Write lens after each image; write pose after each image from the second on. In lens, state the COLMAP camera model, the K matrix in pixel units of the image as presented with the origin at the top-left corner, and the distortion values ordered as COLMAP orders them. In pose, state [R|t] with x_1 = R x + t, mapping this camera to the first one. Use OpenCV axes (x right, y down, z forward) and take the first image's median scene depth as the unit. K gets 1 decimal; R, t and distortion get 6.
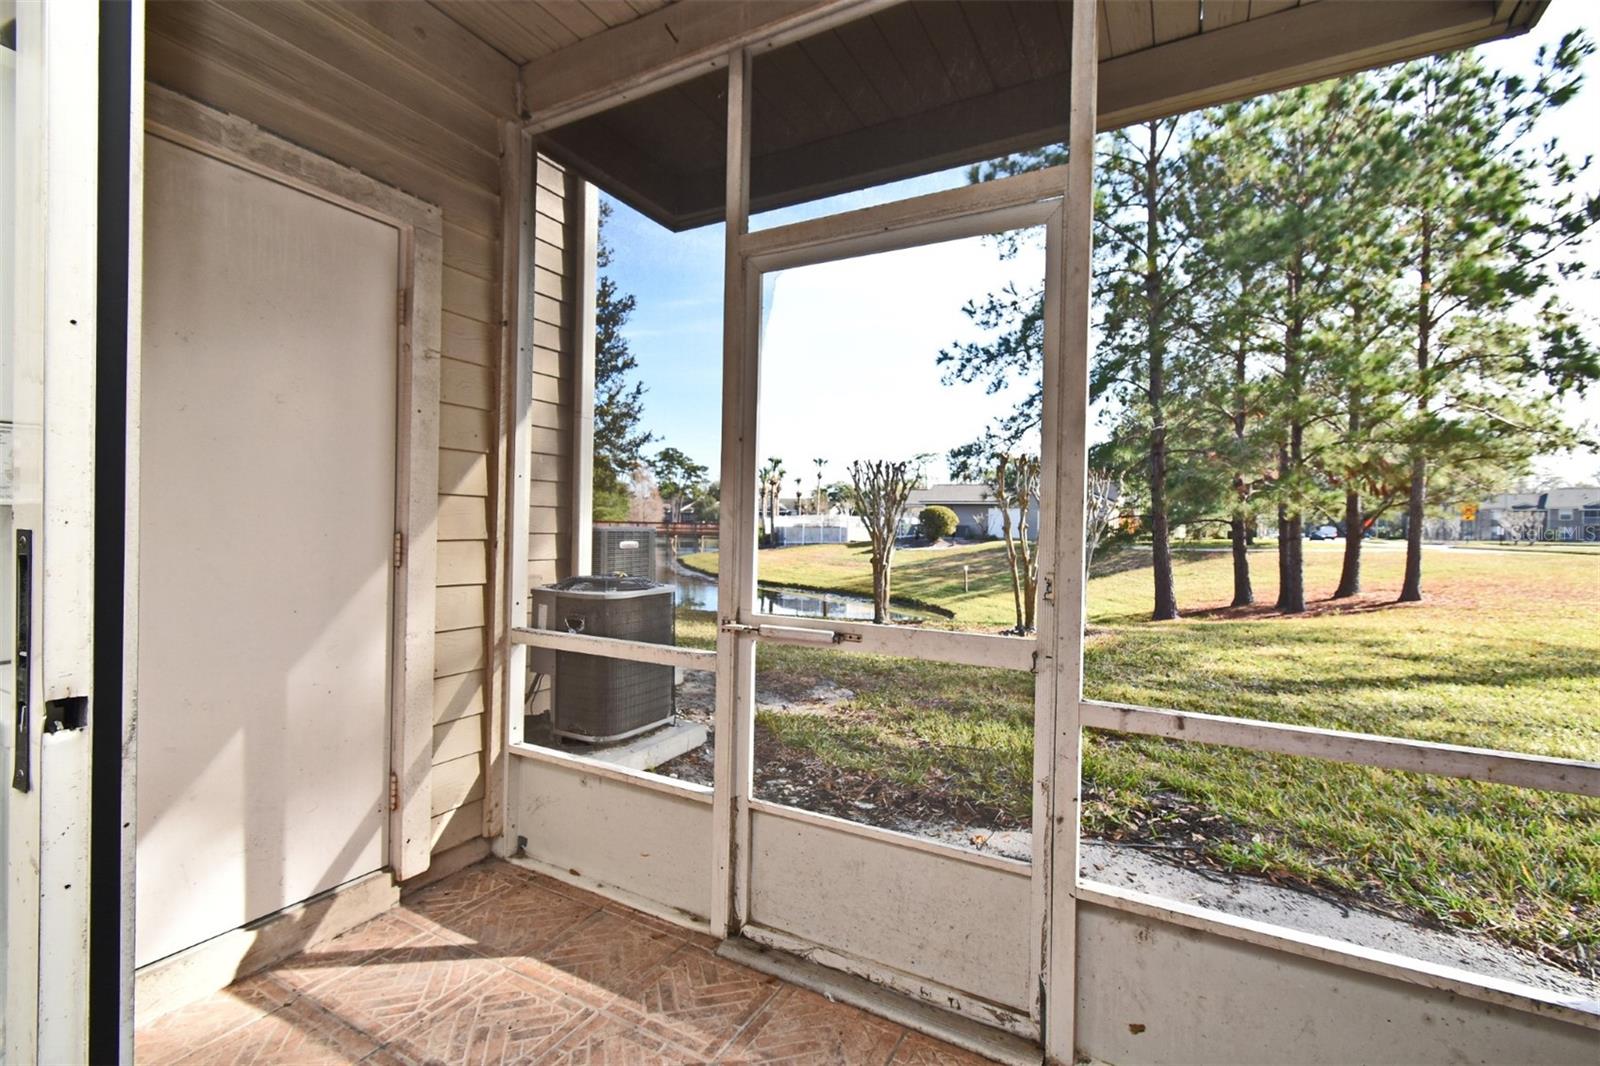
lens RADIAL K [[707.0, 0, 799.8], [0, 707.0, 531.4], [0, 0, 1]] dist [0.000064, -0.001356]
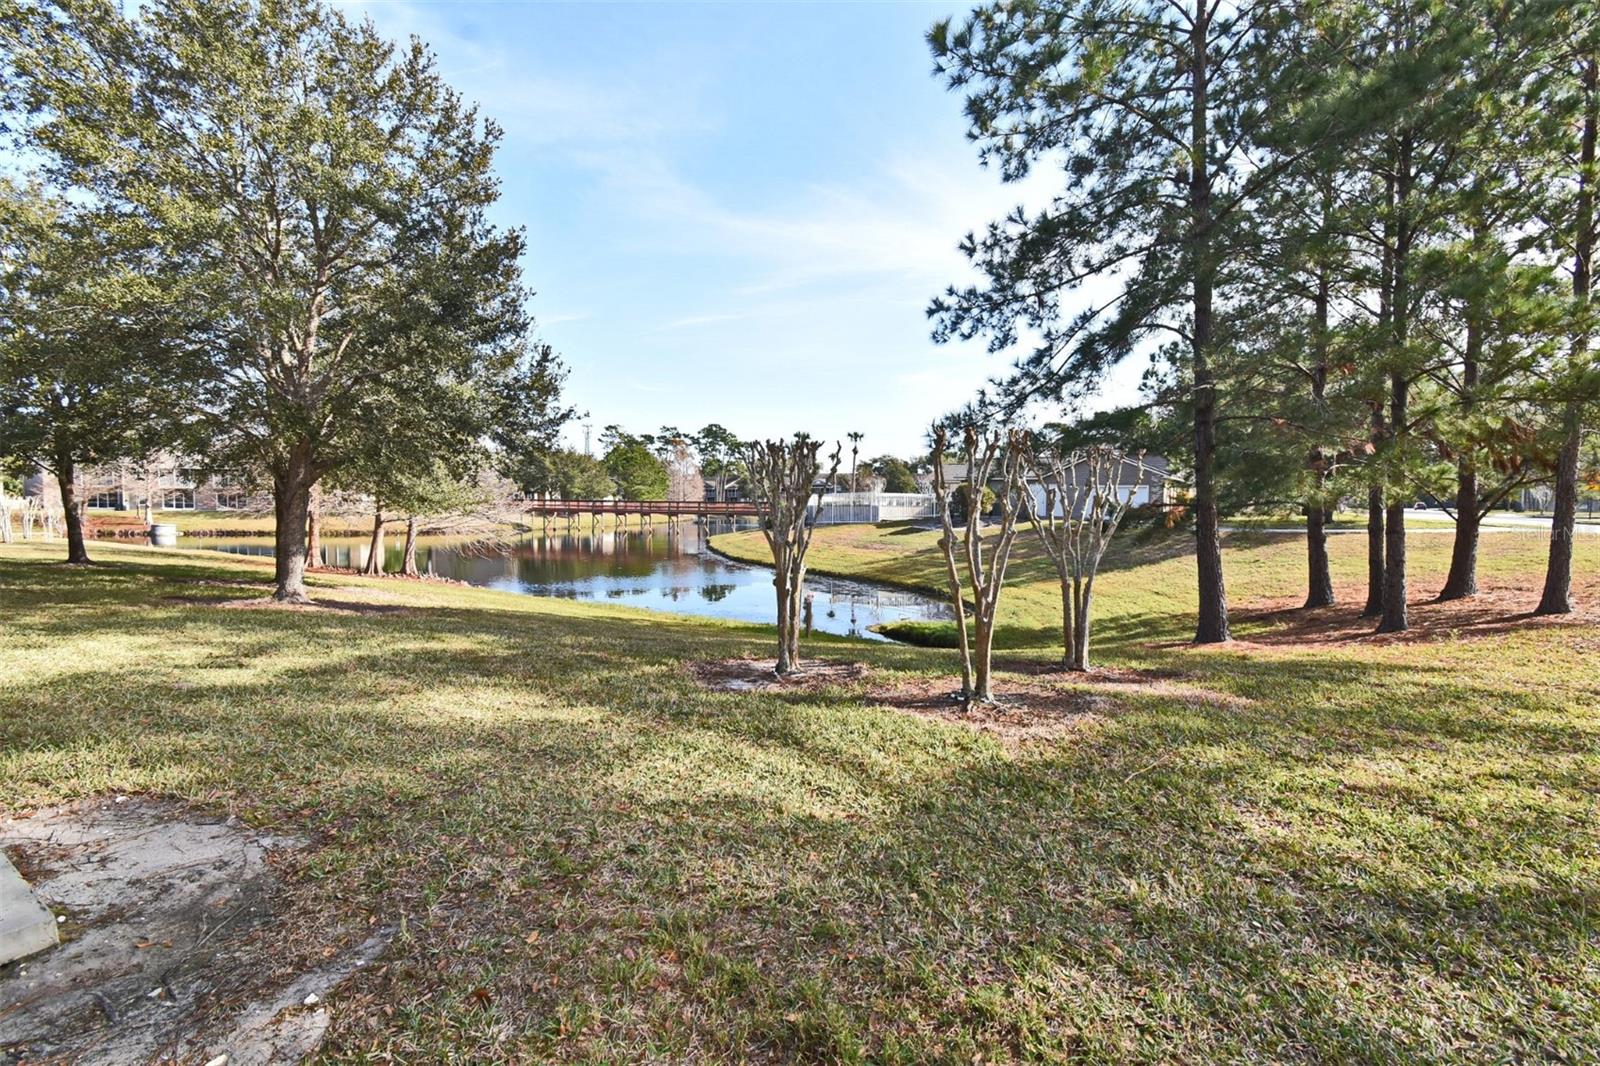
lens RADIAL K [[707.0, 0, 797.5], [0, 707.0, 531.4], [0, 0, 1]] dist [0.000064, -0.001356]
pose [[0.997019, -0.007858, -0.076754, 0.104828], [0.010573, 0.999330, 0.035026, -0.019780], [0.076427, -0.035734, 0.996435, 0.169557]]
